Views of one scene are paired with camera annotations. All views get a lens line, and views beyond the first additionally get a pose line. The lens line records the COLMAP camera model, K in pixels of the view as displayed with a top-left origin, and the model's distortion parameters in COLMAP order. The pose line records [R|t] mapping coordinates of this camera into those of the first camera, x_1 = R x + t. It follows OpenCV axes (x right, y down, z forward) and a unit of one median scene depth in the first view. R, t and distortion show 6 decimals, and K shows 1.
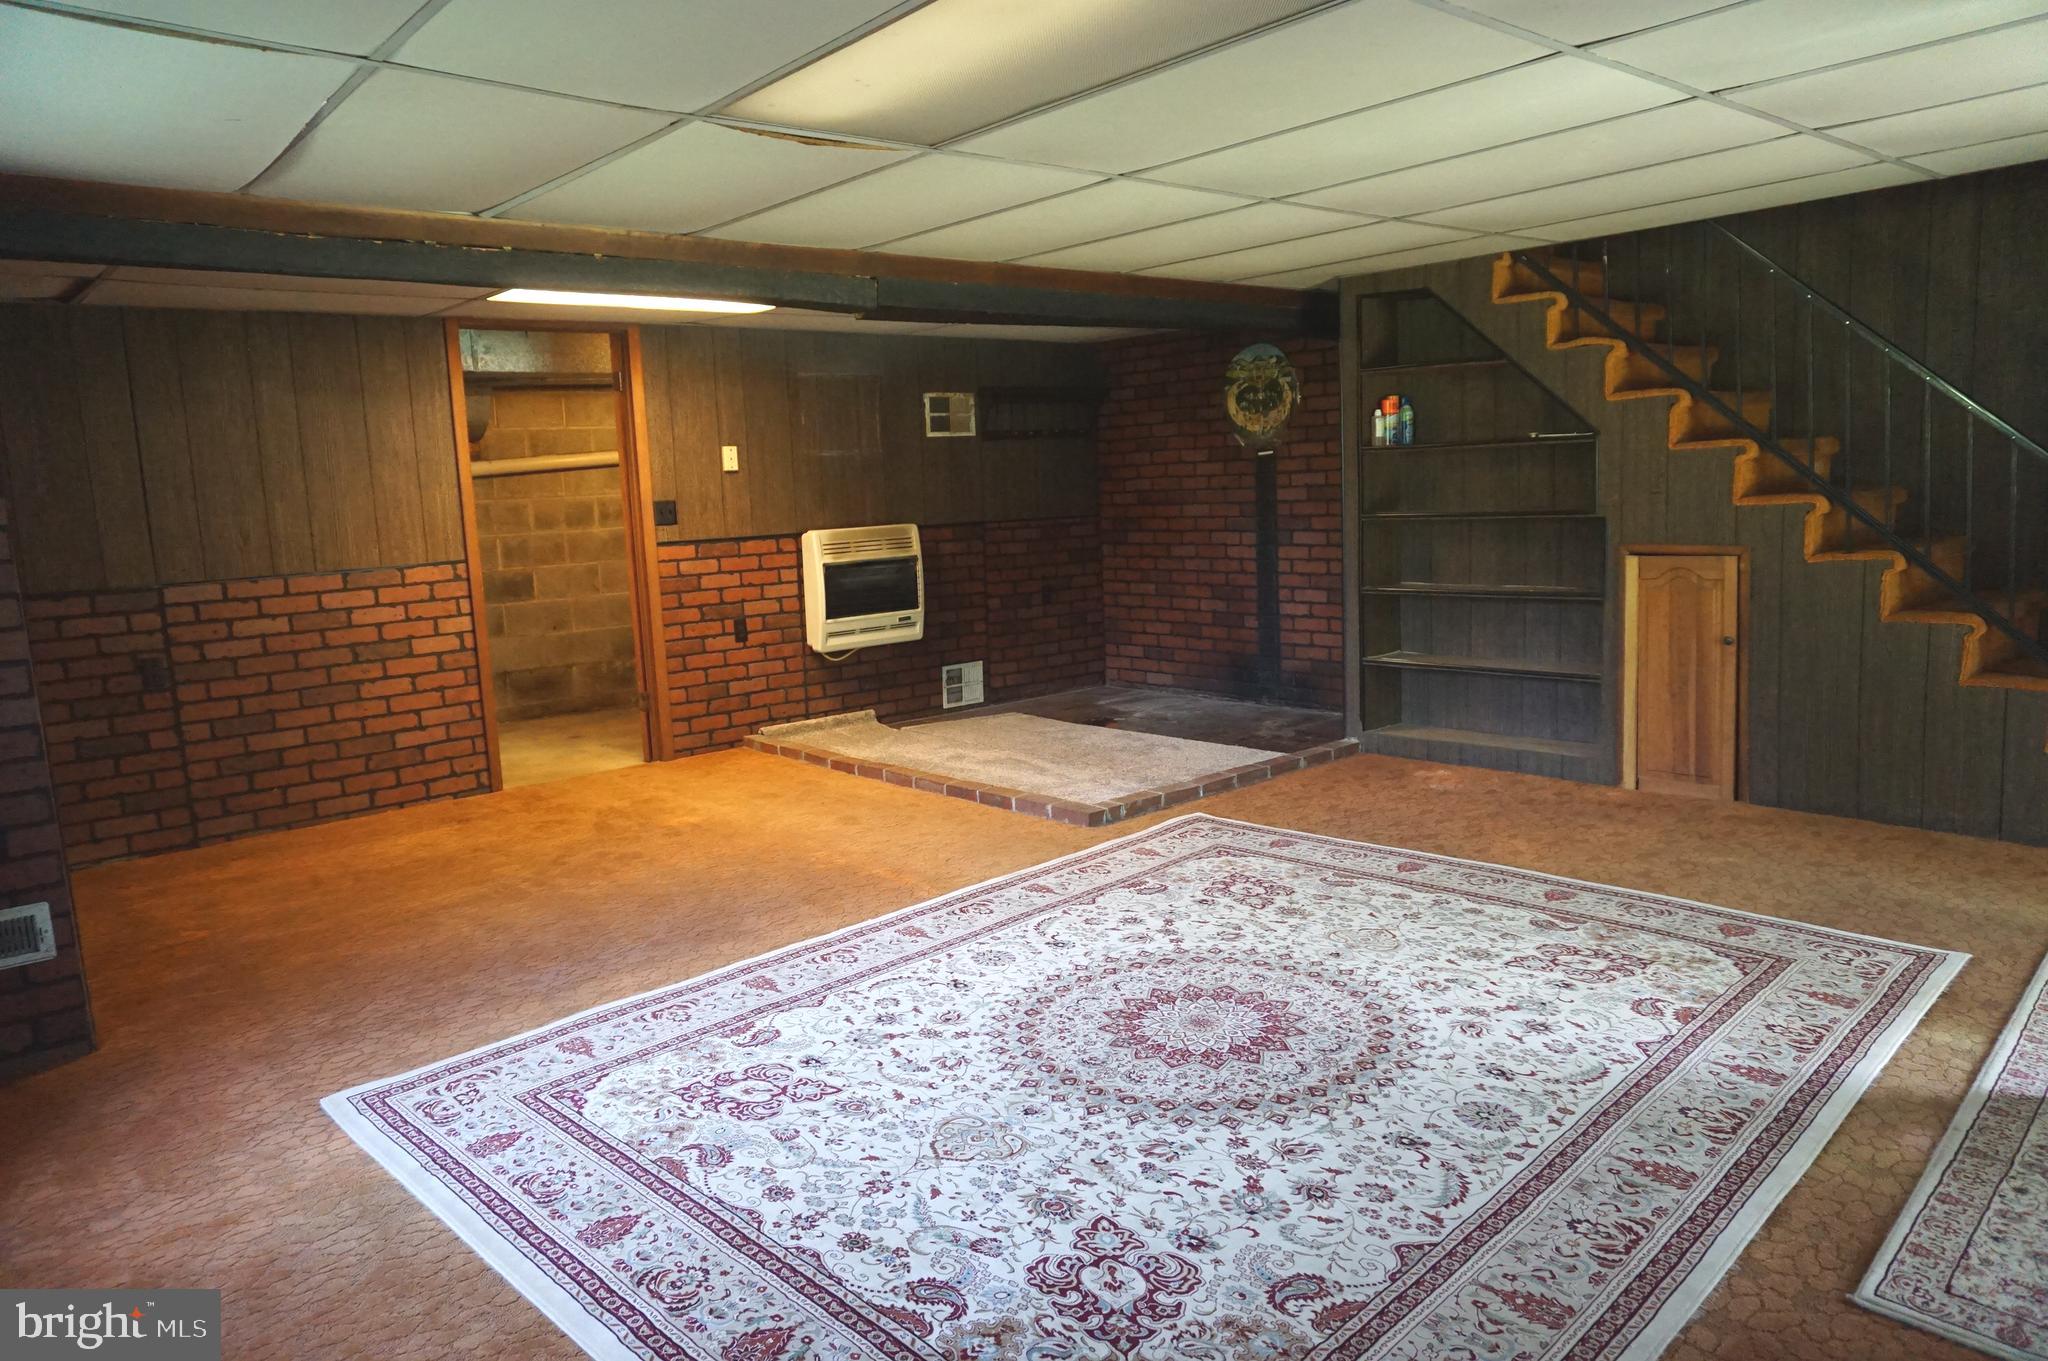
lens RADIAL K [[1362.4, 0, 1024.1], [0, 1362.4, 640.8], [0, 0, 1]] dist [-0.065654, 0.034024]
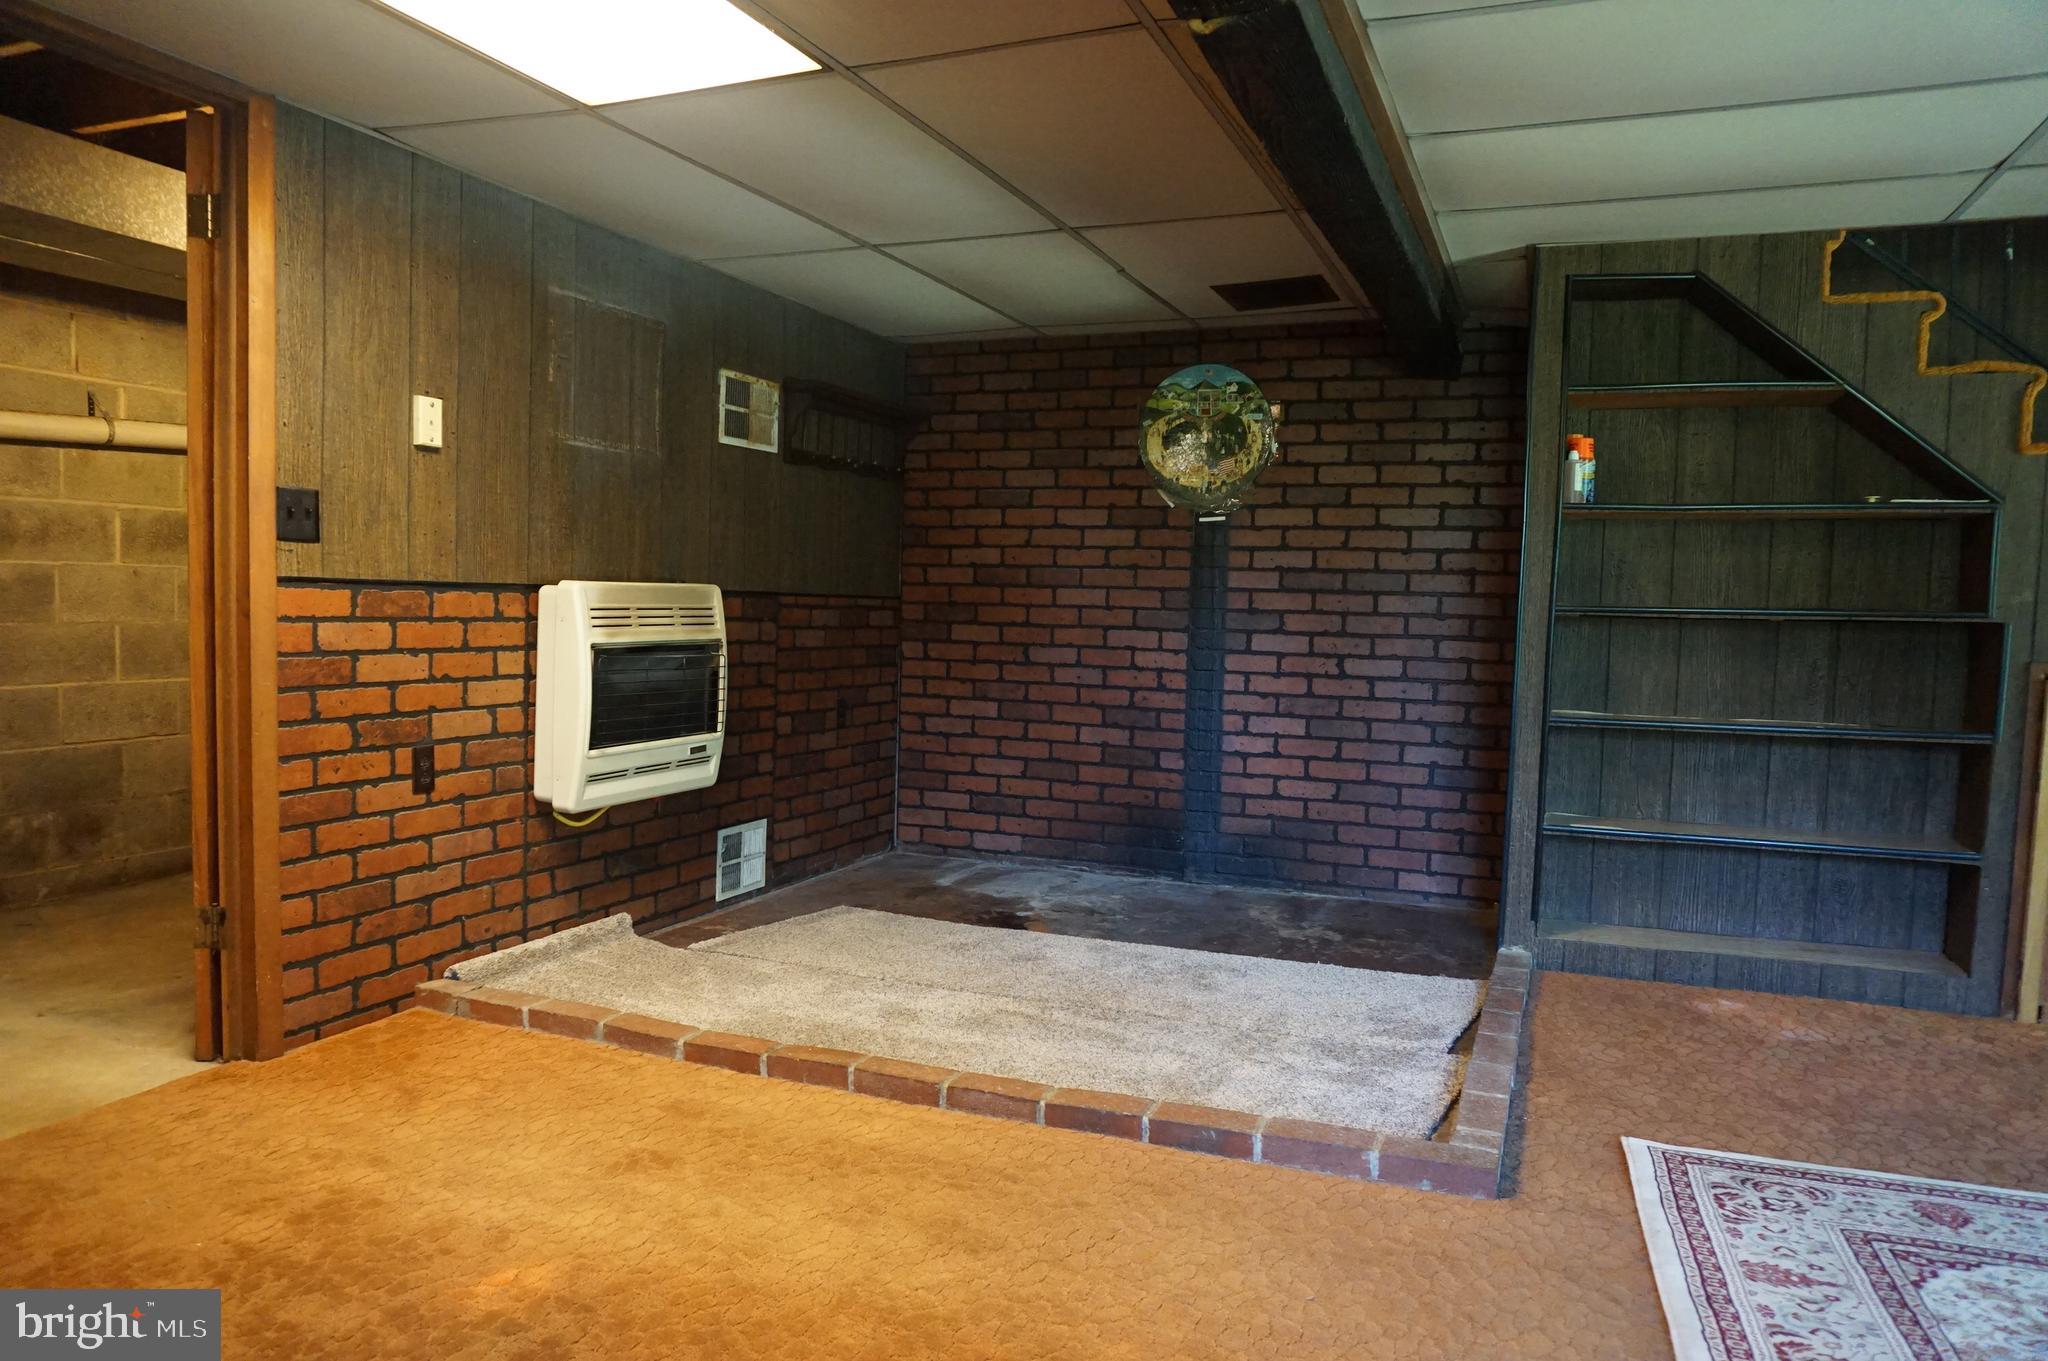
lens RADIAL K [[1365.2, 0, 1031.3], [0, 1365.2, 655.7], [0, 0, 1]] dist [-0.052573, 0.036525]
pose [[0.890288, 0.046373, 0.453031, -0.243939], [-0.010055, 0.996561, -0.082250, -0.011052], [-0.455287, 0.068671, 0.887692, 0.474413]]
